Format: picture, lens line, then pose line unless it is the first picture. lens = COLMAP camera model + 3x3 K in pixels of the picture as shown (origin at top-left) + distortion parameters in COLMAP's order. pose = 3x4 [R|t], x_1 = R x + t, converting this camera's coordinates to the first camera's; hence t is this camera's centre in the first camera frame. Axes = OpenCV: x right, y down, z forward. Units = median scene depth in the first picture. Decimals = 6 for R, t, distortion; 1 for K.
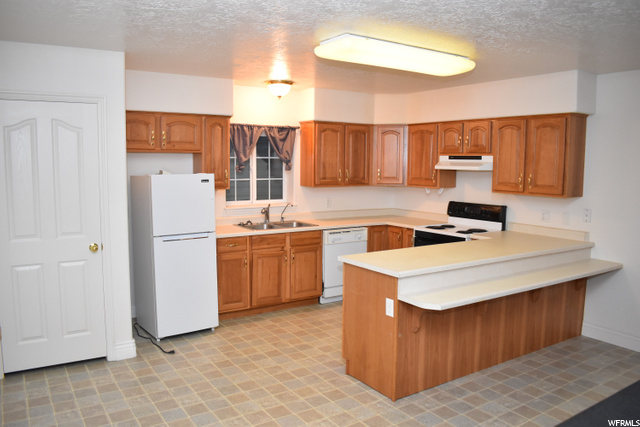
lens RADIAL K [[506.4, 0, 316.2], [0, 506.4, 215.8], [0, 0, 1]] dist [-0.095694, 0.001232]
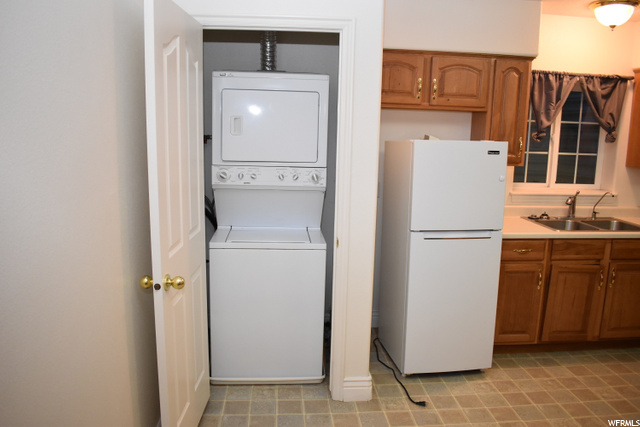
lens RADIAL K [[506.4, 0, 317.7], [0, 506.4, 213.5], [0, 0, 1]] dist [-0.095694, 0.001232]
pose [[0.882463, 0.089841, -0.461723, -0.103083], [-0.064885, 0.995457, 0.069683, -0.018719], [0.465886, -0.031534, 0.884283, 0.283195]]
